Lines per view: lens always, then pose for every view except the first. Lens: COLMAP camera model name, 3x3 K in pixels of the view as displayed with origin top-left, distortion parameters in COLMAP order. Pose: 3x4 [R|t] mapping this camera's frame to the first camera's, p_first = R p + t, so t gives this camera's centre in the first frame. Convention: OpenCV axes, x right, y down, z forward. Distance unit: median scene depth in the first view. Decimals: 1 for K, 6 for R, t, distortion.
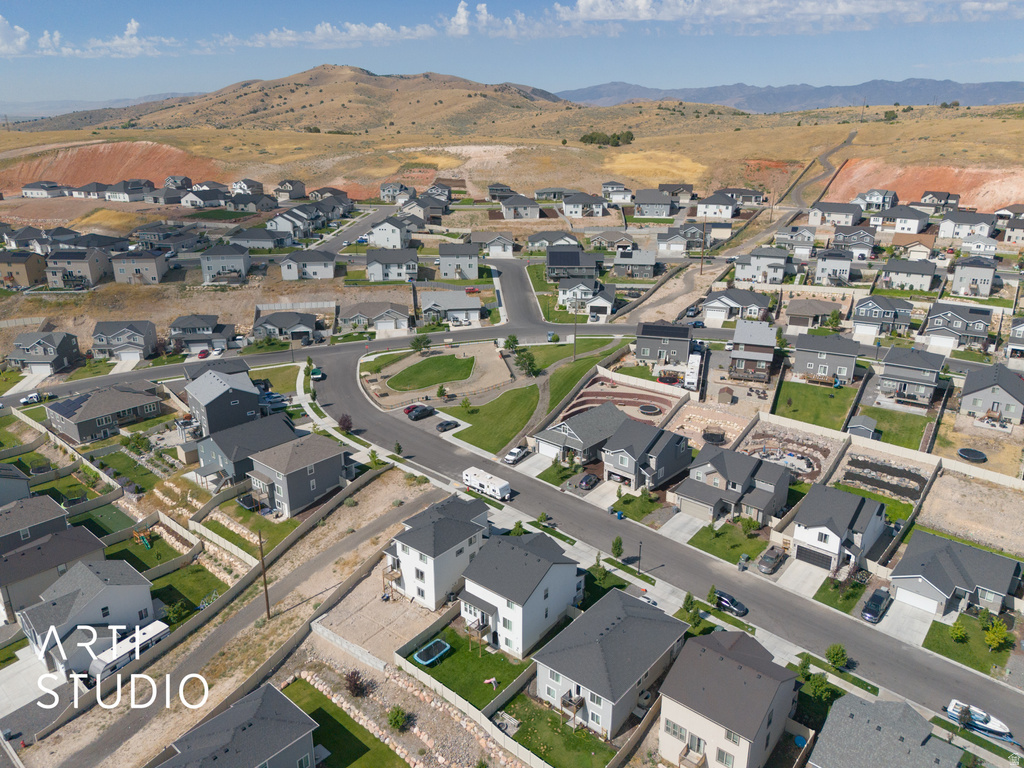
lens RADIAL K [[753.7, 0, 515.4], [0, 753.7, 388.8], [0, 0, 1]] dist [0.071969, -0.066256]
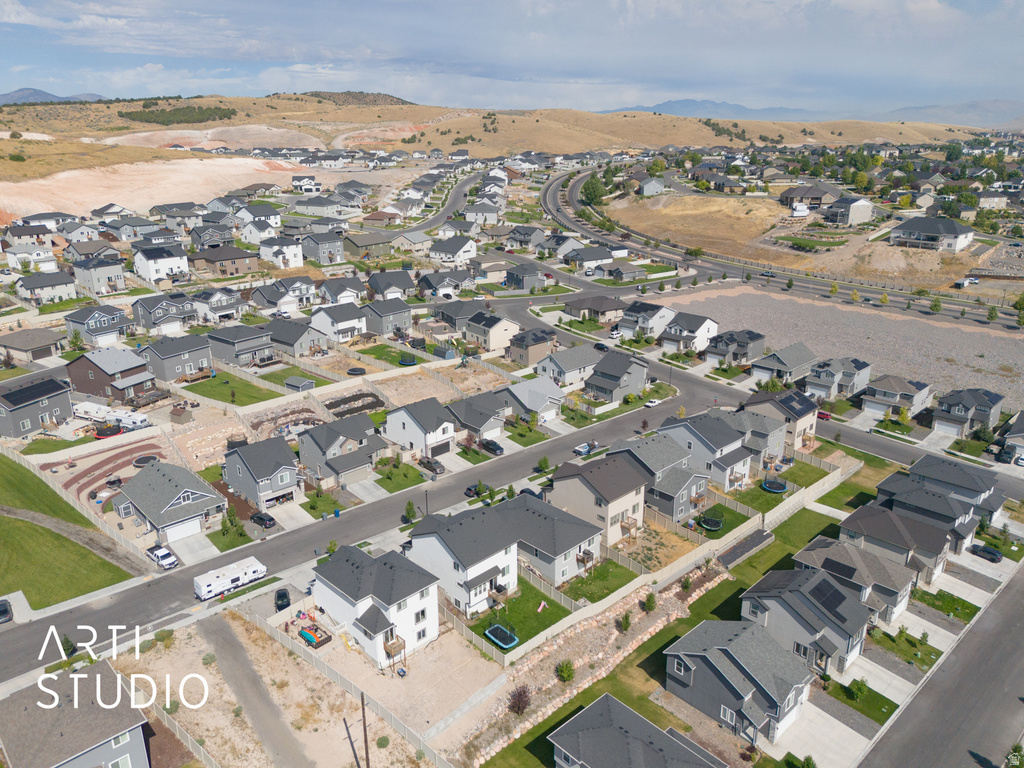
lens RADIAL K [[753.7, 0, 516.2], [0, 753.7, 388.0], [0, 0, 1]] dist [0.071969, -0.066256]
pose [[0.093567, -0.329889, 0.939371, -0.552840], [0.345889, 0.895512, 0.280034, -0.139357], [-0.933599, 0.298716, 0.197895, 0.380622]]
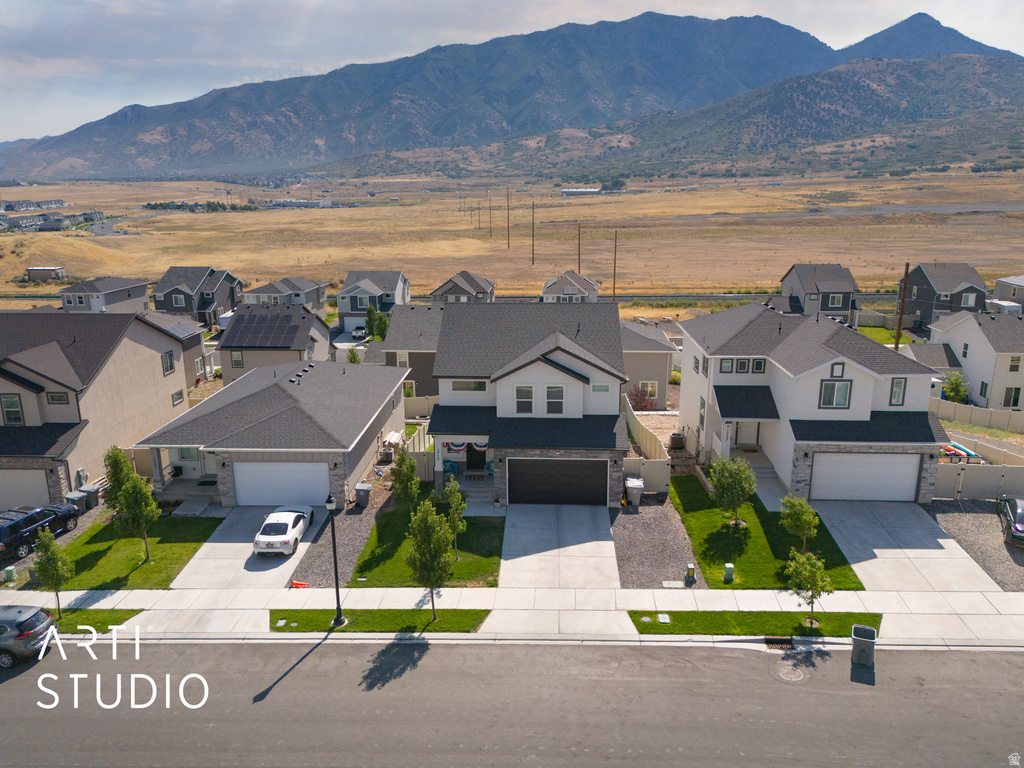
lens RADIAL K [[753.7, 0, 515.5], [0, 753.7, 383.7], [0, 0, 1]] dist [0.071969, -0.066256]
pose [[-0.795149, 0.159026, -0.585191, 0.168380], [-0.203735, 0.838855, 0.504791, 0.014469], [0.571165, 0.520608, -0.634616, 0.759711]]
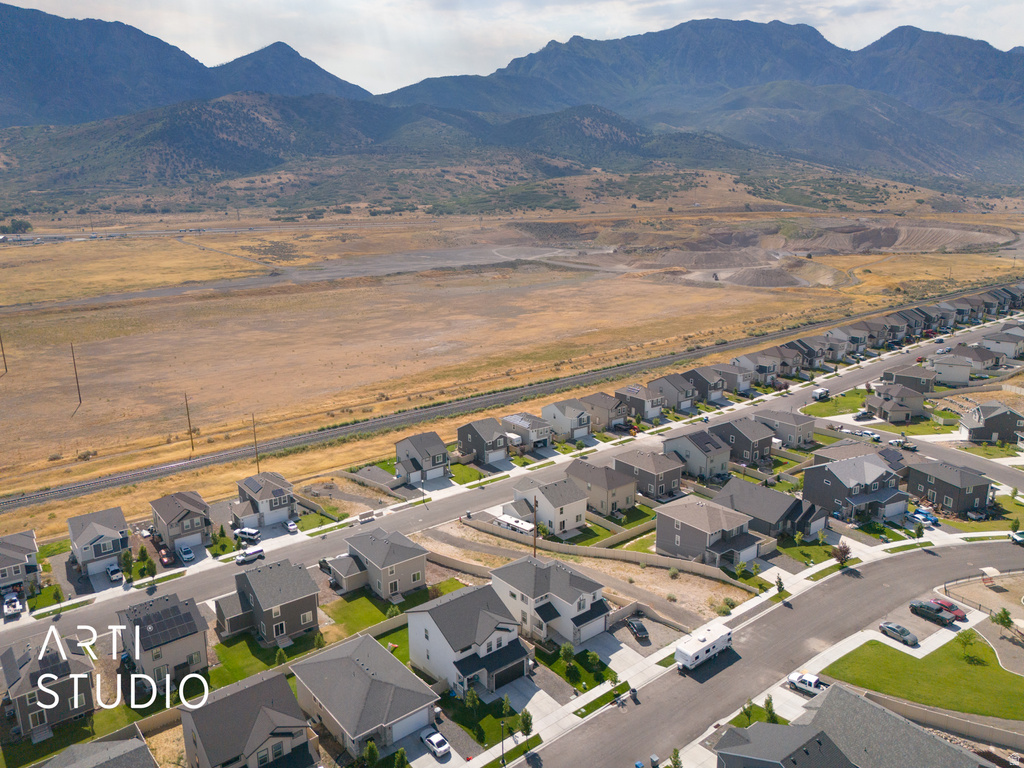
lens RADIAL K [[753.7, 0, 515.2], [0, 753.7, 386.0], [0, 0, 1]] dist [0.071969, -0.066256]
pose [[-0.187238, 0.248140, -0.950457, 0.529839], [-0.330852, 0.895106, 0.298867, -0.223223], [0.924921, 0.370420, -0.085500, 0.610483]]
